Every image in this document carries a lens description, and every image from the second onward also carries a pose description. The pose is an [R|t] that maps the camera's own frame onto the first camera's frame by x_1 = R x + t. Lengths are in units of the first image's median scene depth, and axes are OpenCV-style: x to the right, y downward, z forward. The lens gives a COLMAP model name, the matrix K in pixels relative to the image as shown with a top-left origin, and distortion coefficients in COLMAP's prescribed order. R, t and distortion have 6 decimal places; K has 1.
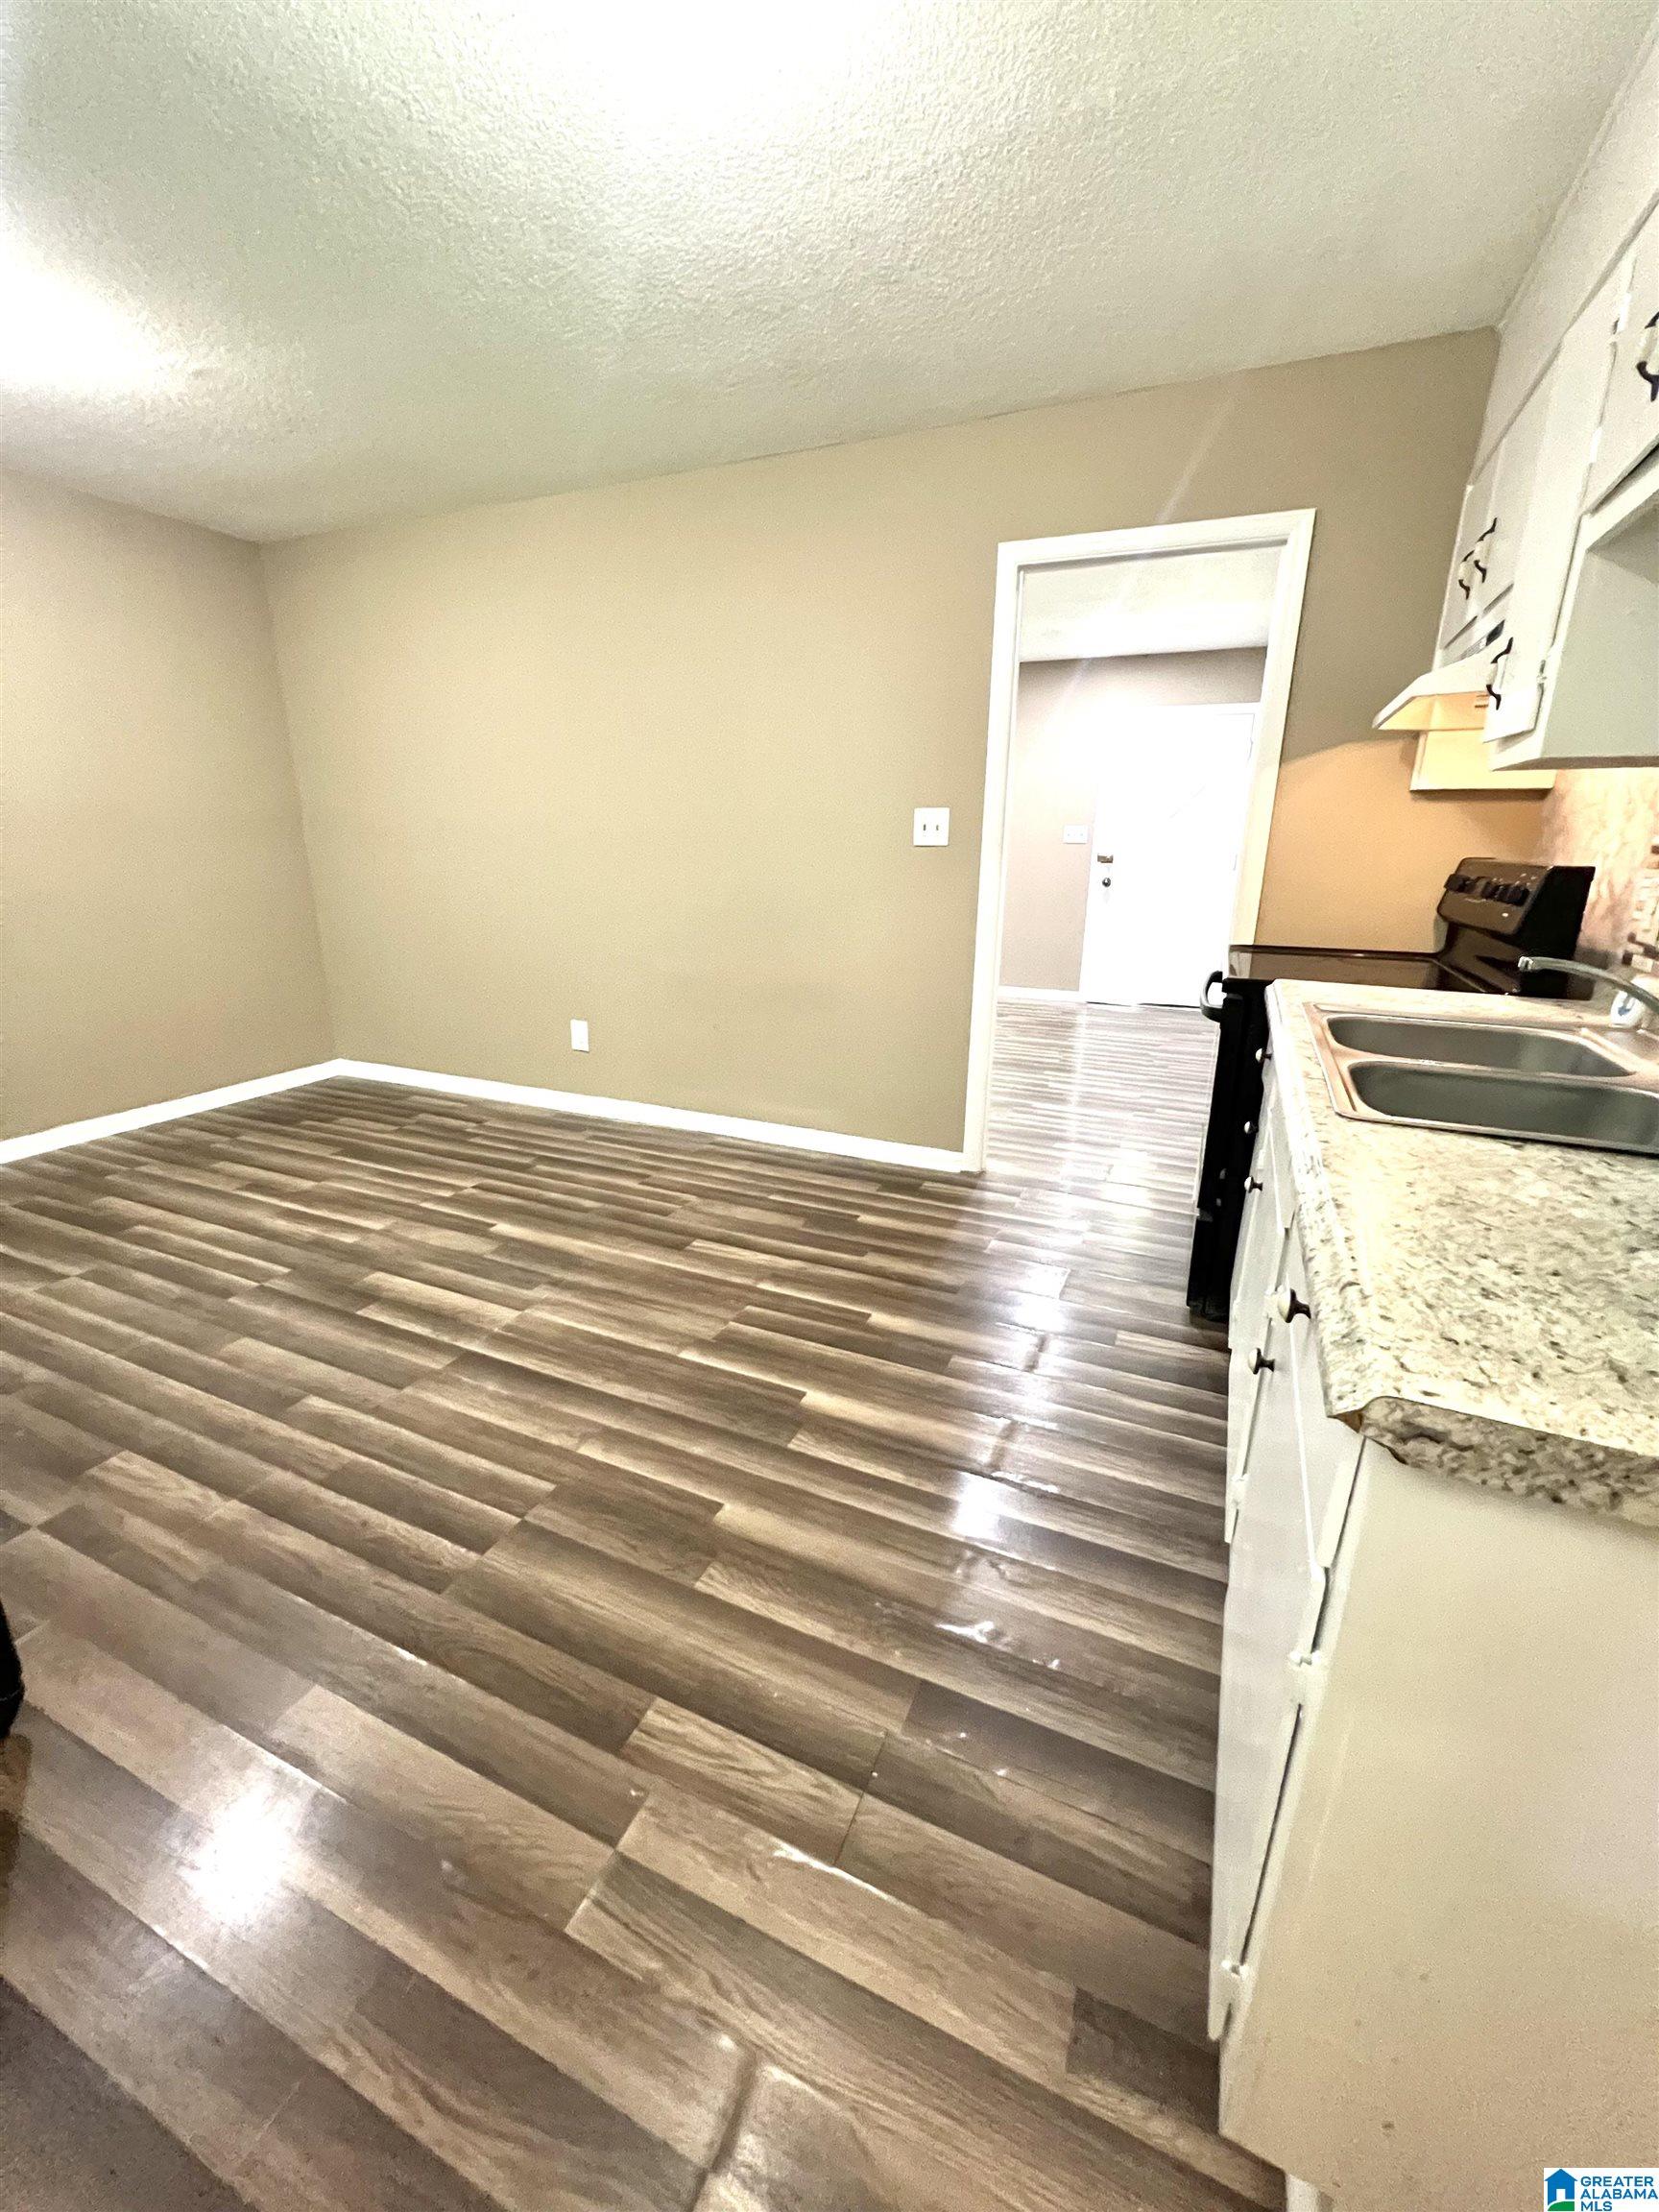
lens RADIAL K [[887.2, 0, 829.3], [0, 887.2, 1104.2], [0, 0, 1]] dist [-0.001617, 0.000335]
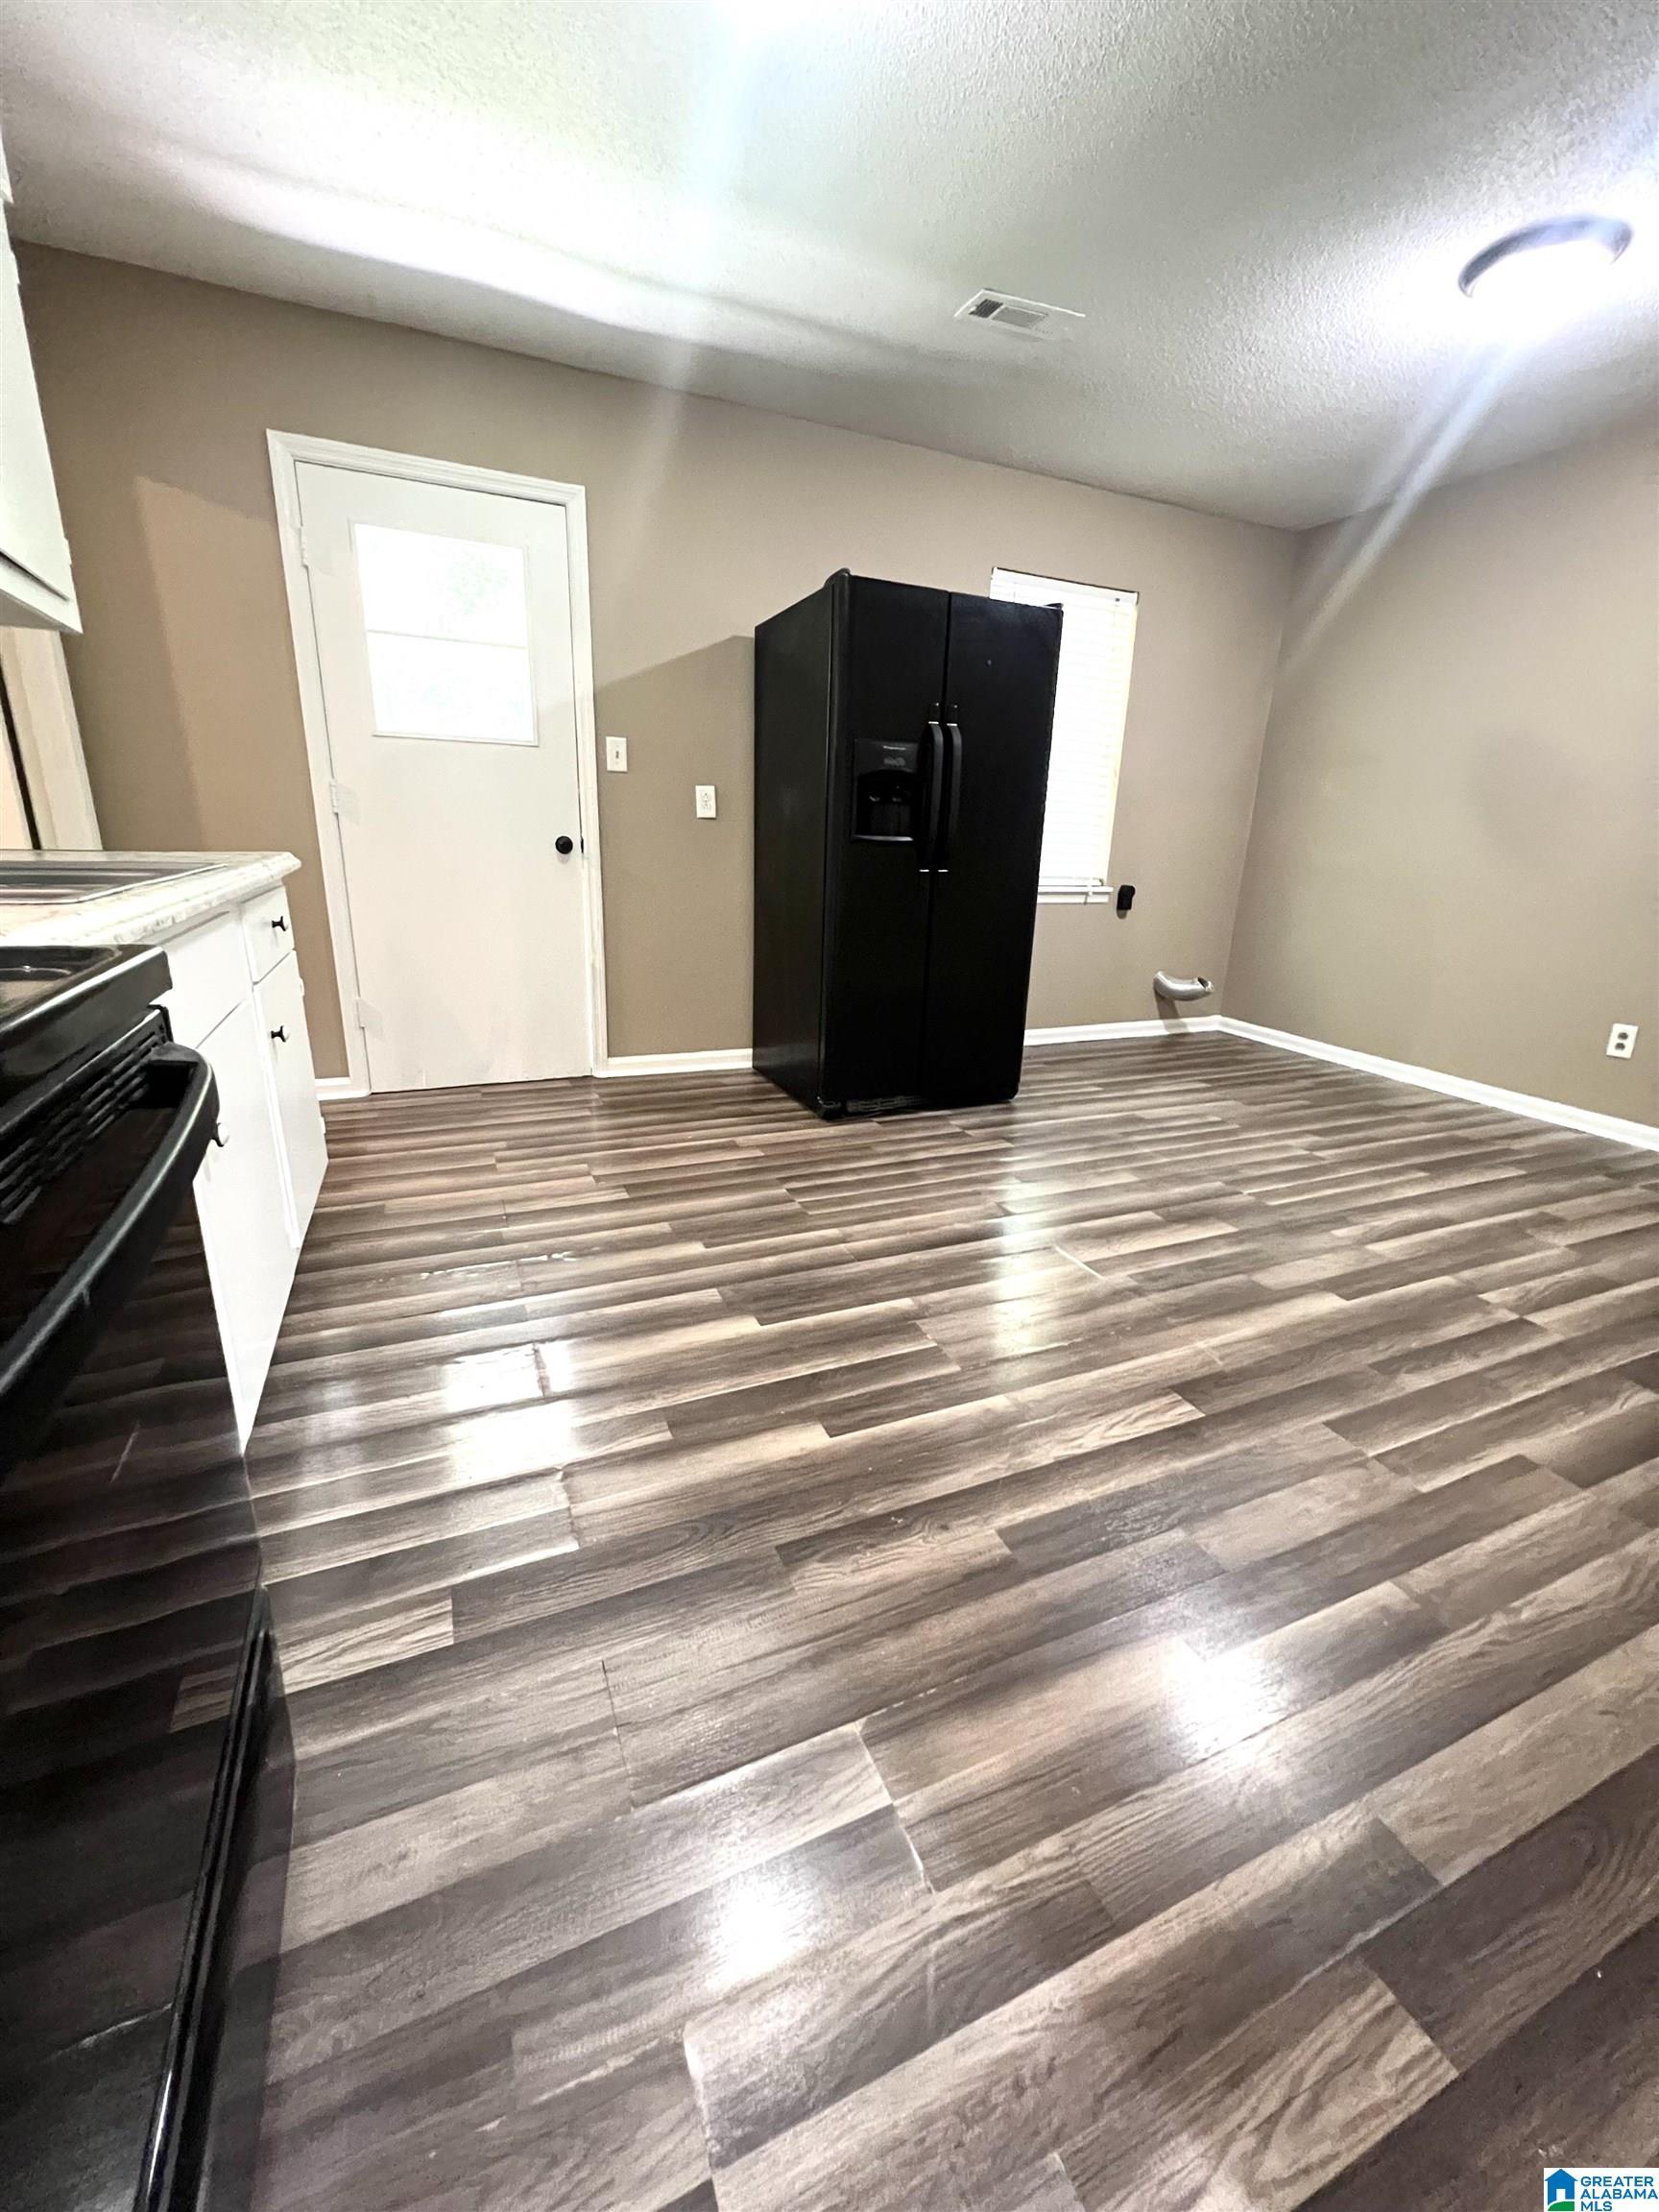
lens RADIAL K [[887.2, 0, 826.2], [0, 887.2, 1107.9], [0, 0, 1]] dist [-0.001617, 0.000335]
pose [[-0.671927, 0.193530, -0.714885, 0.415246], [-0.251862, 0.848016, 0.466298, -0.239786], [0.696477, 0.493370, -0.521062, 1.076559]]
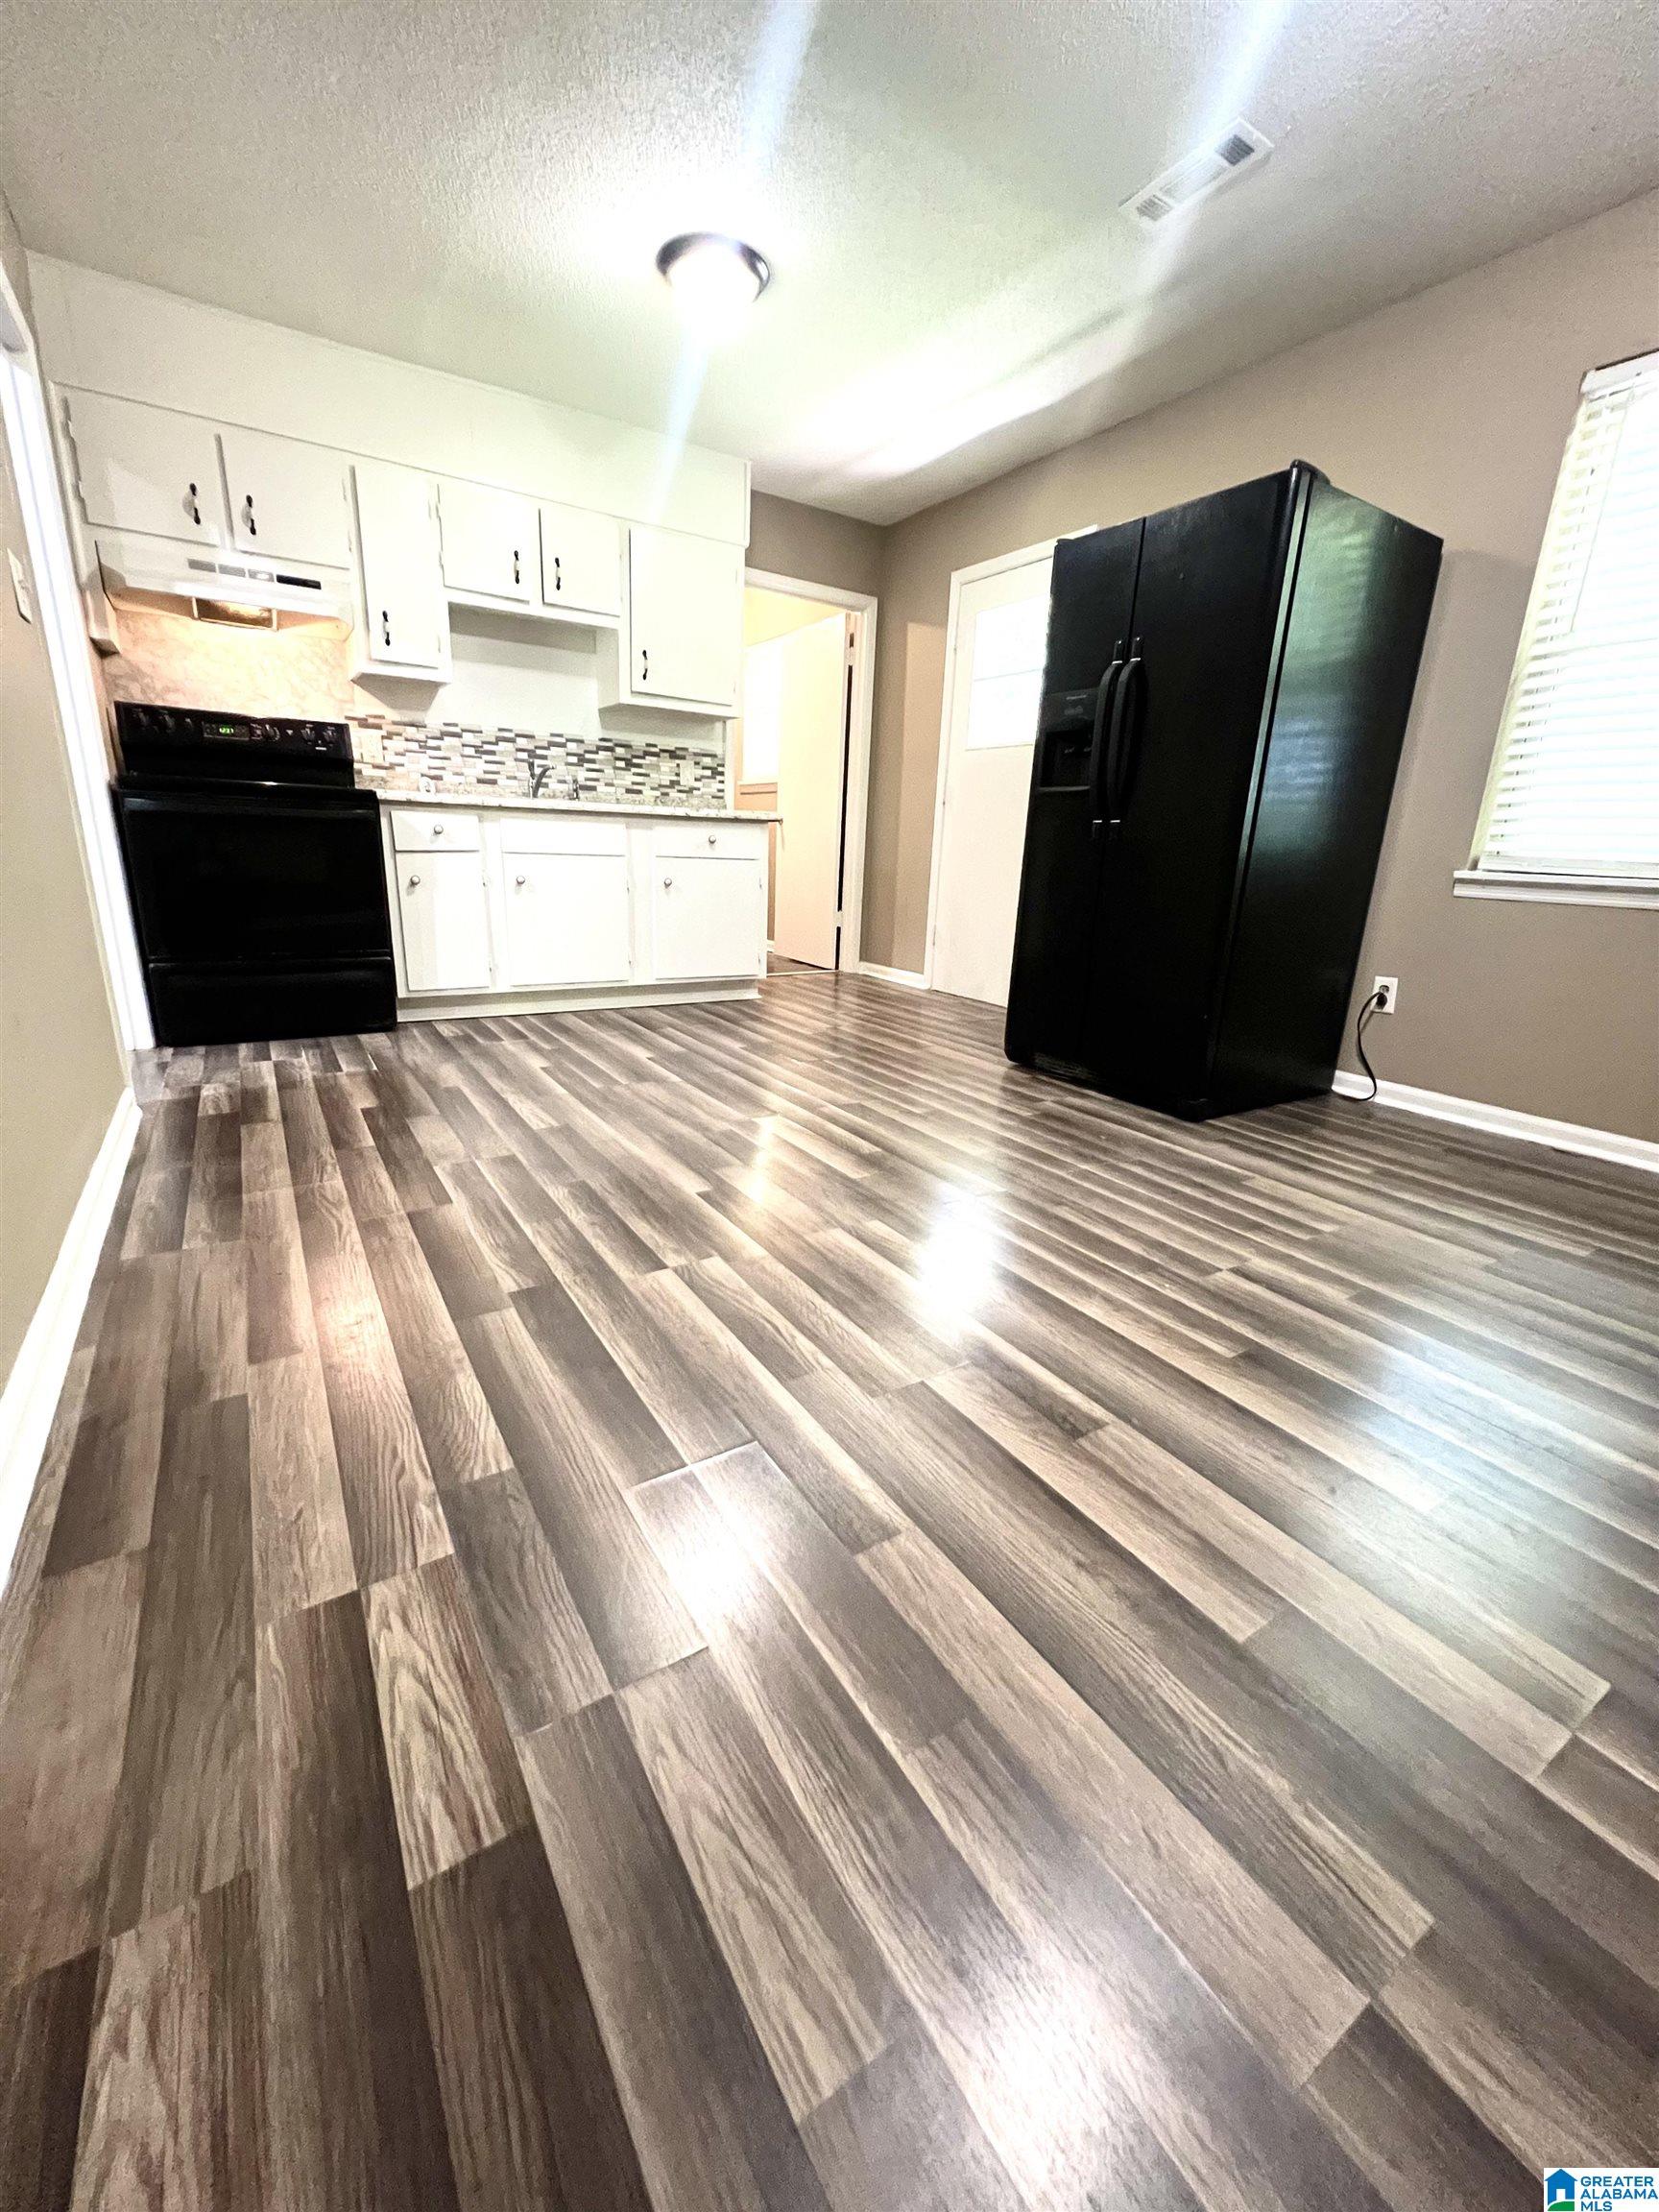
lens RADIAL K [[887.2, 0, 832.8], [0, 887.2, 1106.5], [0, 0, 1]] dist [-0.001617, 0.000335]
pose [[-0.836727, -0.195071, 0.511699, -0.874250], [0.116393, 0.849705, 0.514251, -0.294500], [-0.535109, 0.489846, -0.688266, 1.495922]]
